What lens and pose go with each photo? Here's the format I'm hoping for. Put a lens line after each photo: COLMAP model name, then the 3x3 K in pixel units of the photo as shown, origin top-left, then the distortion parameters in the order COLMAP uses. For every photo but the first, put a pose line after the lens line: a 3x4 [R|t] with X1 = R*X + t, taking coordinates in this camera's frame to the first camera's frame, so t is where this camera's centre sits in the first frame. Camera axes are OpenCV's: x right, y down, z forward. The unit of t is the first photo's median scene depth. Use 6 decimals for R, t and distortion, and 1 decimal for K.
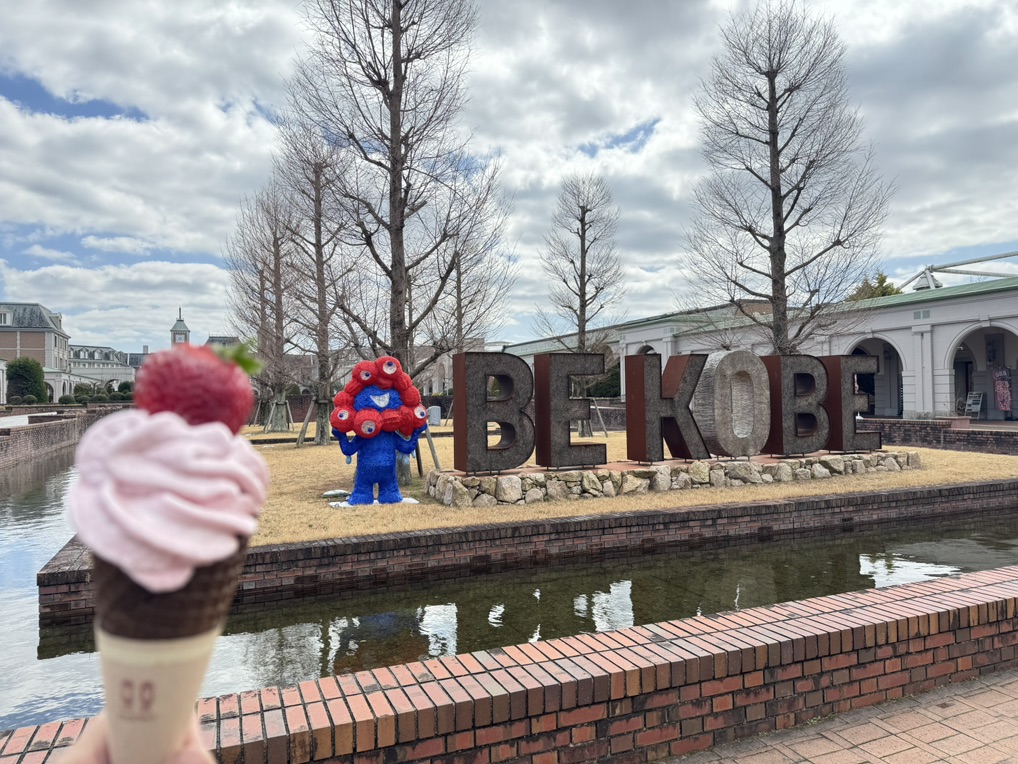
lens RADIAL K [[761.0, 0, 509.0], [0, 761.0, 382.0], [0, 0, 1]] dist [0.096004, -0.000784]
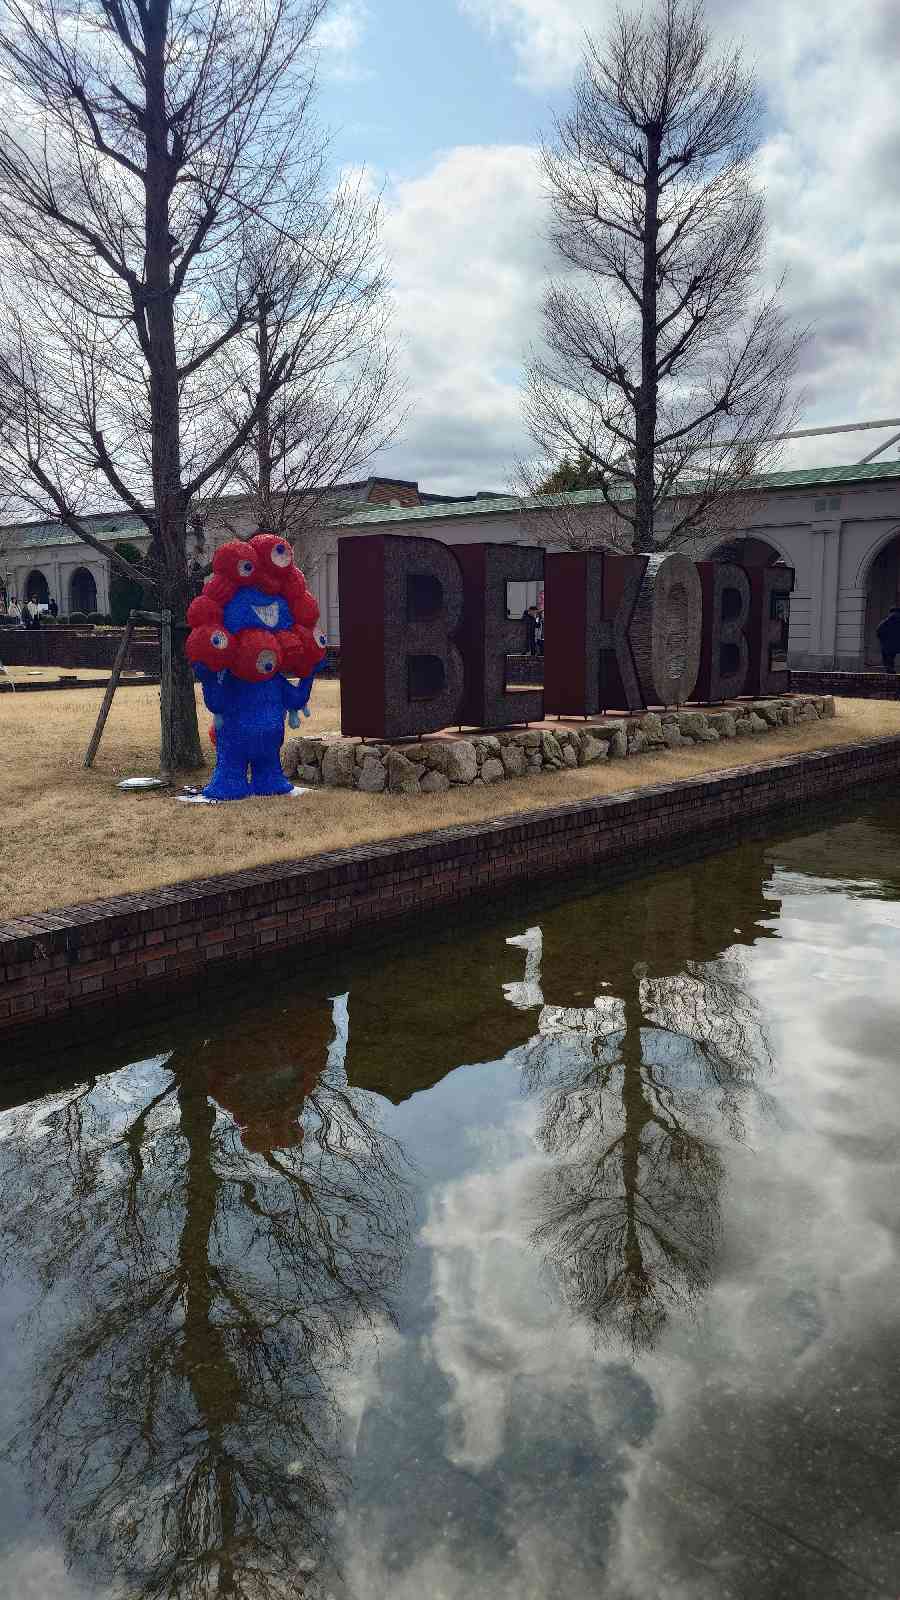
lens RADIAL K [[1194.0, 0, 481.3], [0, 1194.0, 801.7], [0, 0, 1]] dist [0.042867, -0.001199]
pose [[0.880866, -0.057865, 0.469816, -0.430327], [-0.017258, 0.987915, 0.154034, 0.020382], [-0.473051, -0.143791, 0.869222, 0.129469]]
